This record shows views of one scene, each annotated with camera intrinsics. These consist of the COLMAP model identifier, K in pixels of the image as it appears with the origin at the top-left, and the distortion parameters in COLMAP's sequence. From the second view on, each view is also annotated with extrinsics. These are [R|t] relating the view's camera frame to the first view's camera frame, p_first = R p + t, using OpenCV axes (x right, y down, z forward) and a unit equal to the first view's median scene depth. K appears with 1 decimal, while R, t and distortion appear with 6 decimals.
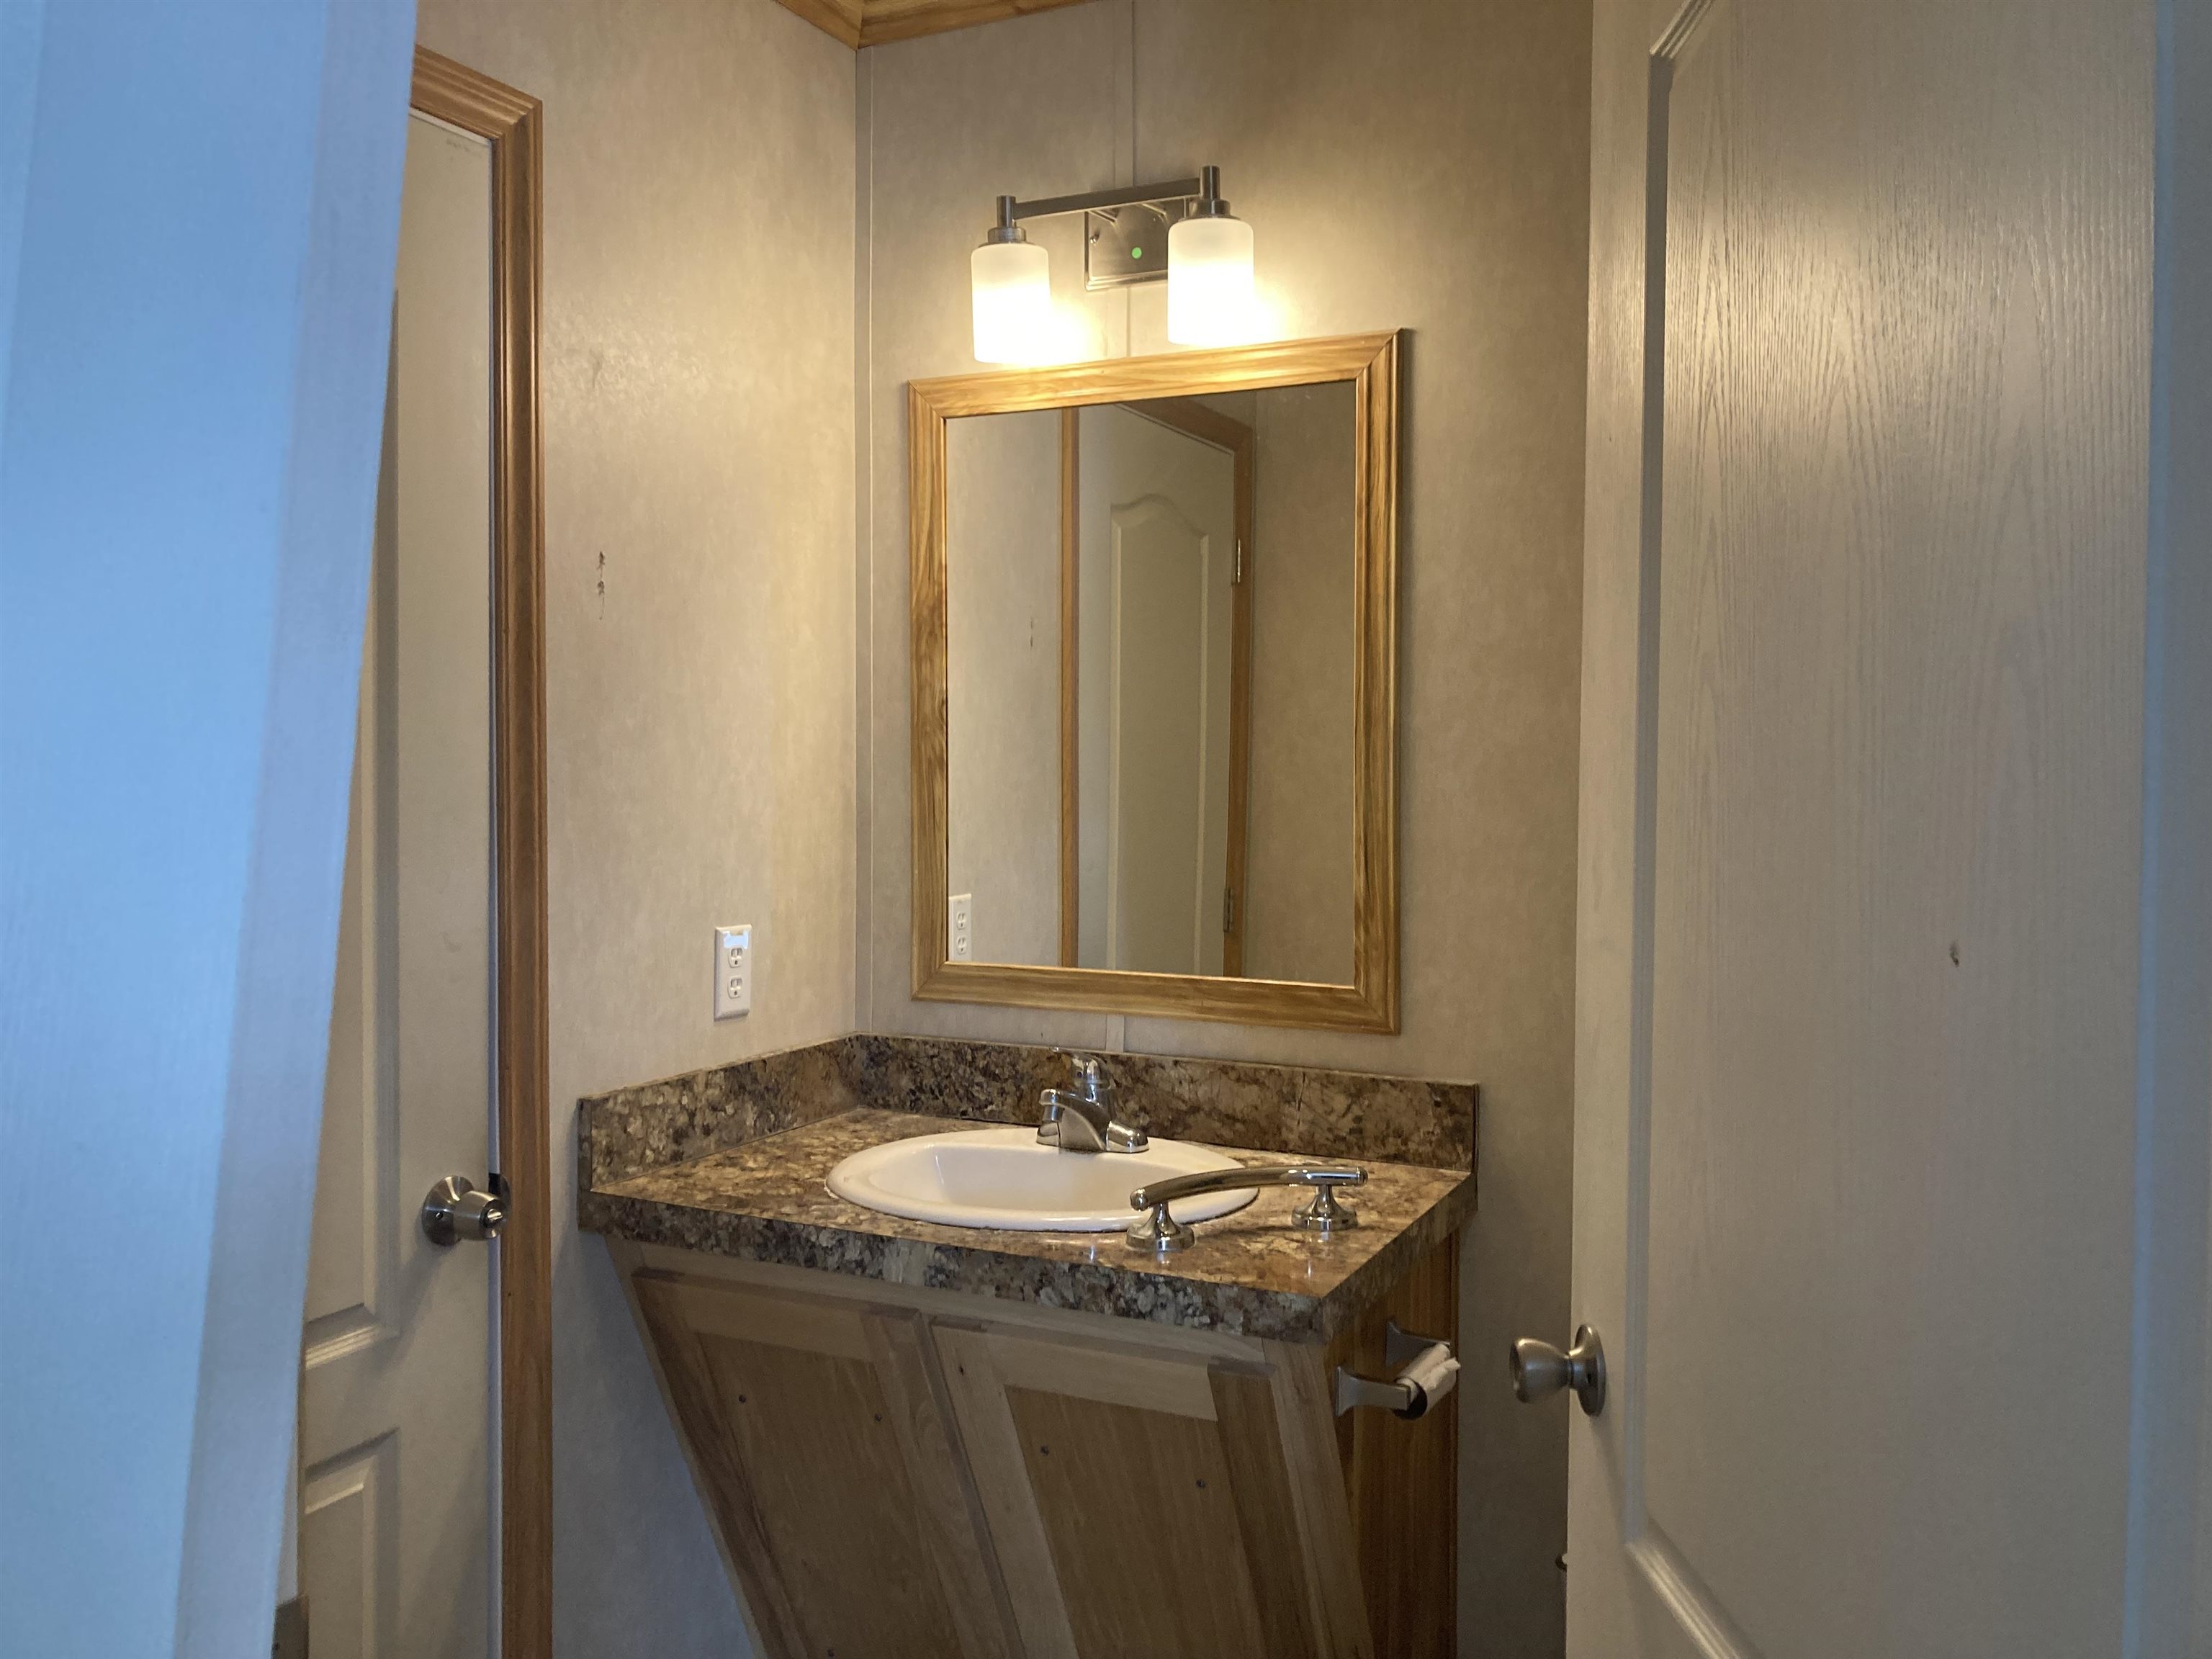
lens RADIAL K [[1784.5, 0, 1111.3], [0, 1784.5, 811.6], [0, 0, 1]] dist [0.074246, -0.090527]
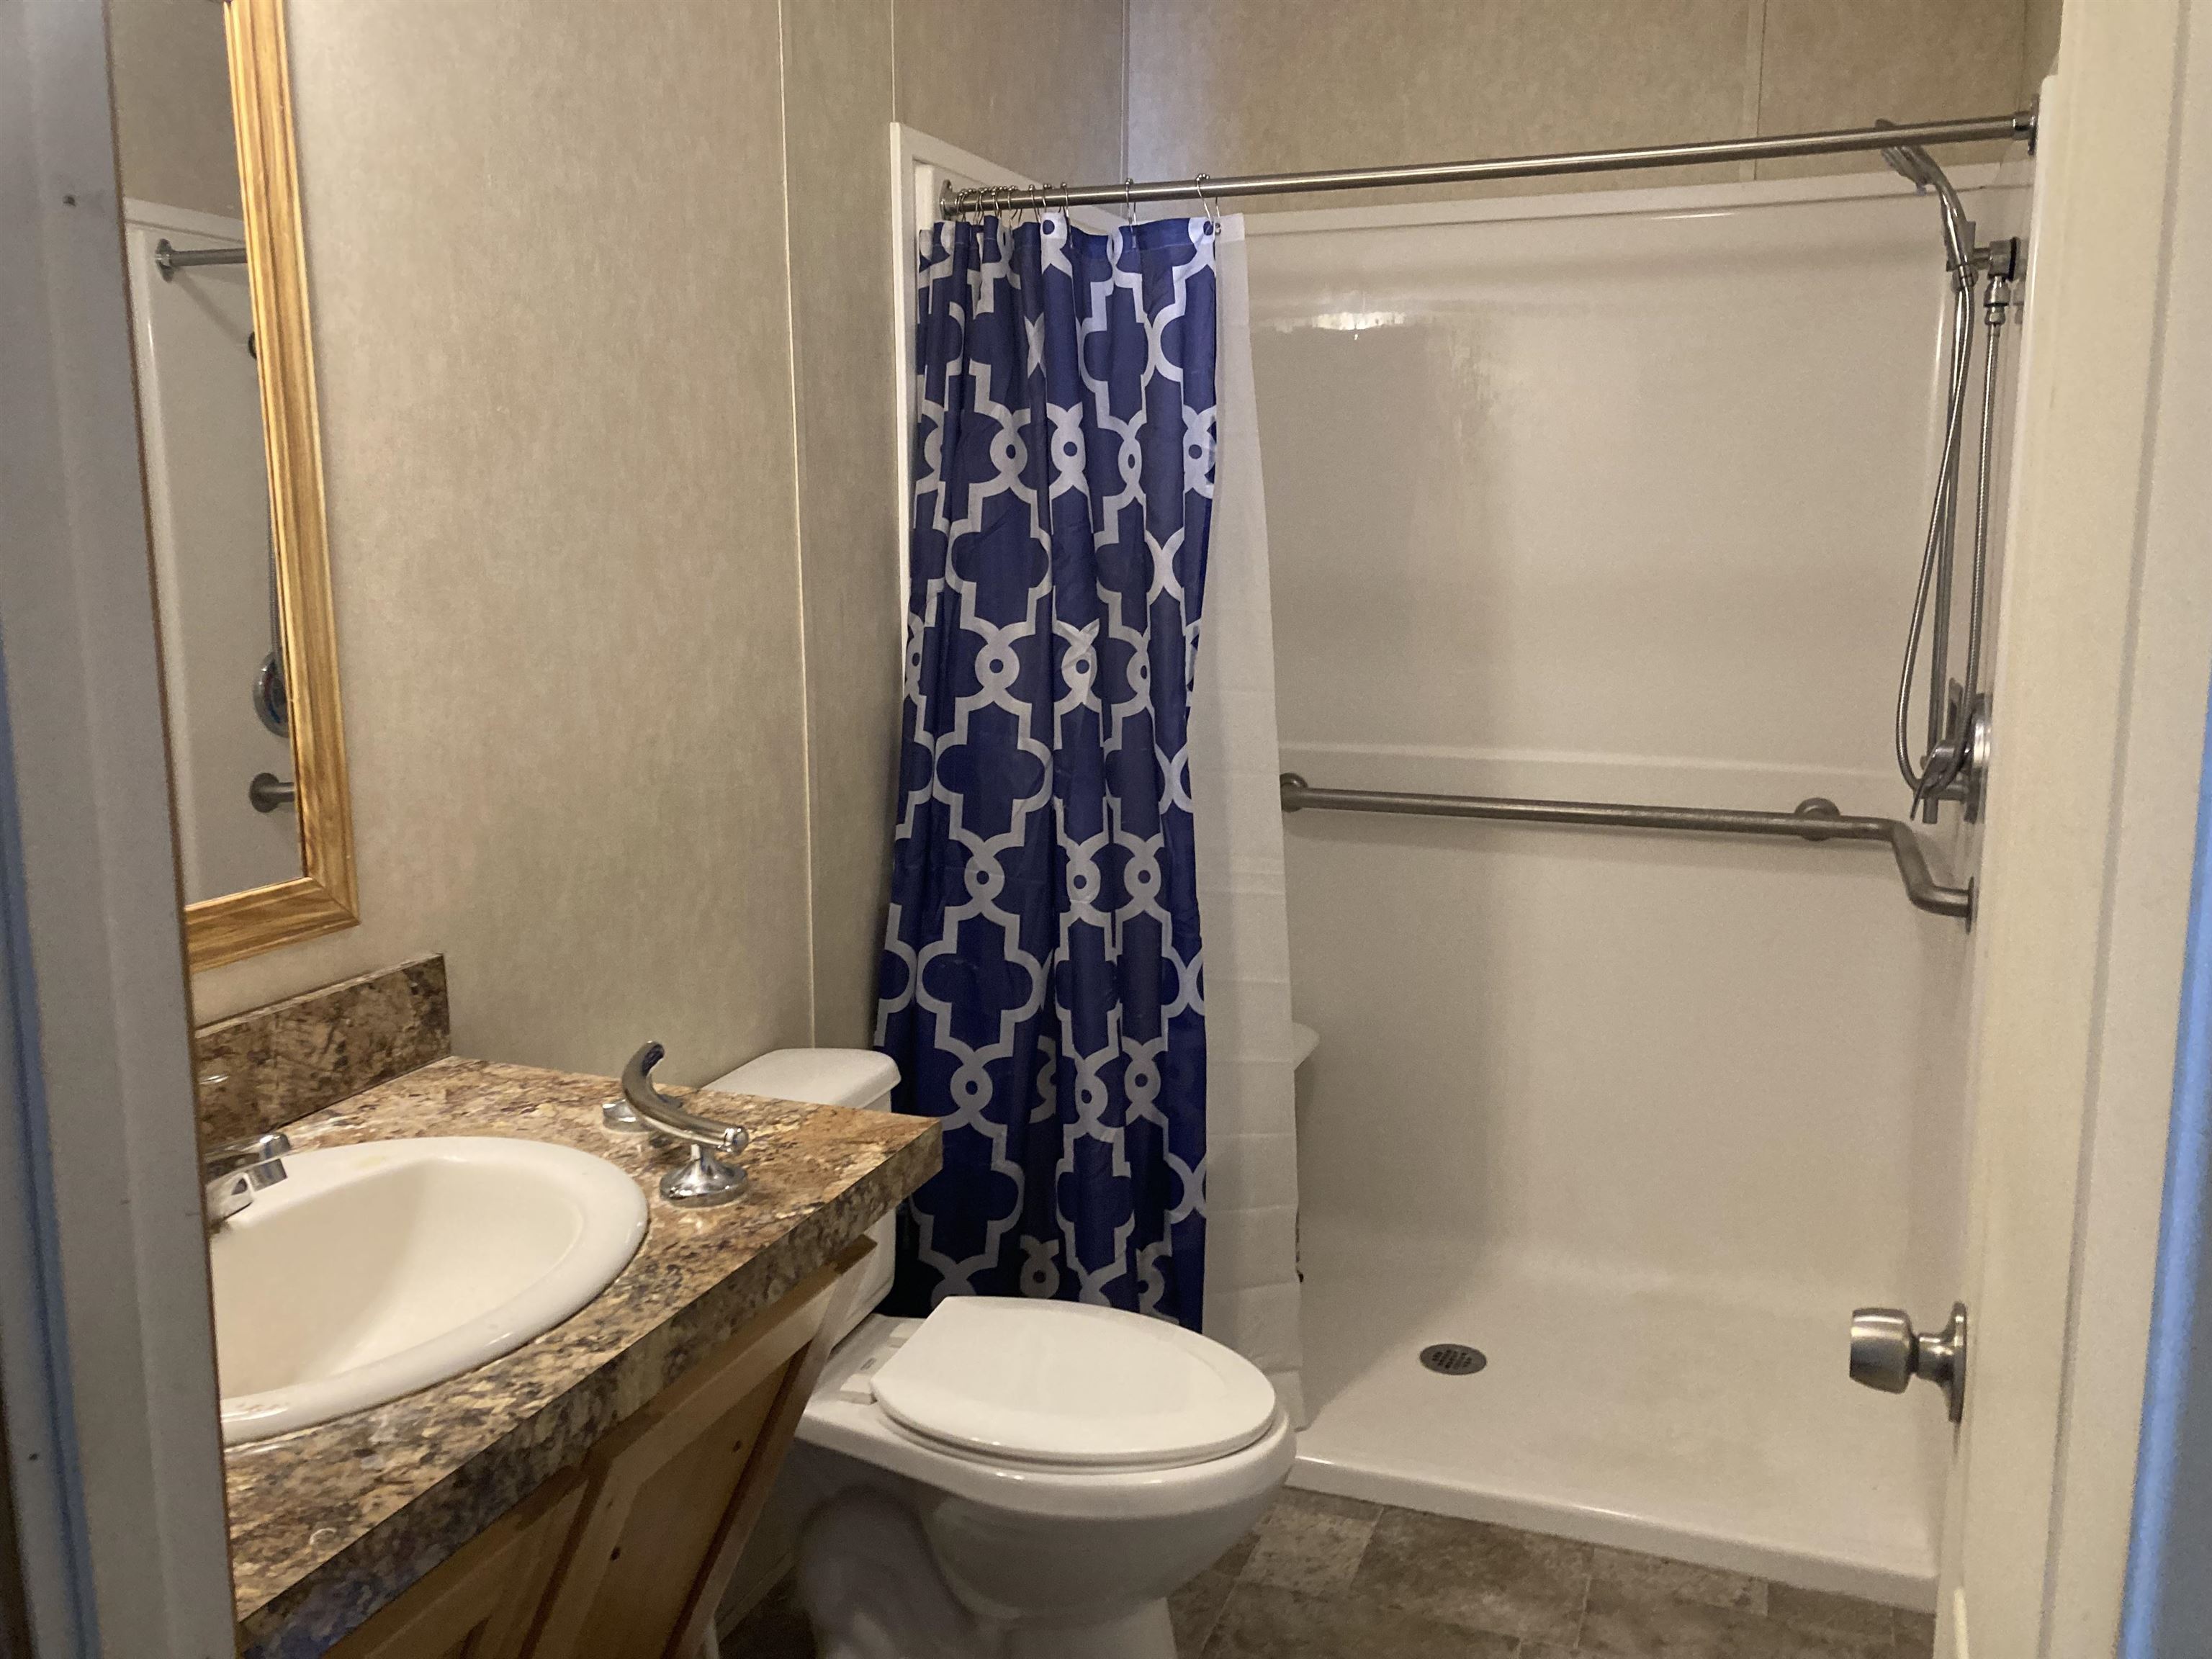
lens RADIAL K [[1784.5, 0, 1111.3], [0, 1784.5, 811.6], [0, 0, 1]] dist [0.074246, -0.090527]
pose [[-0.074559, -0.177016, 0.981380, -0.619887], [0.037592, 0.982921, 0.180150, -0.049960], [-0.996508, 0.050324, -0.066631, 0.734821]]
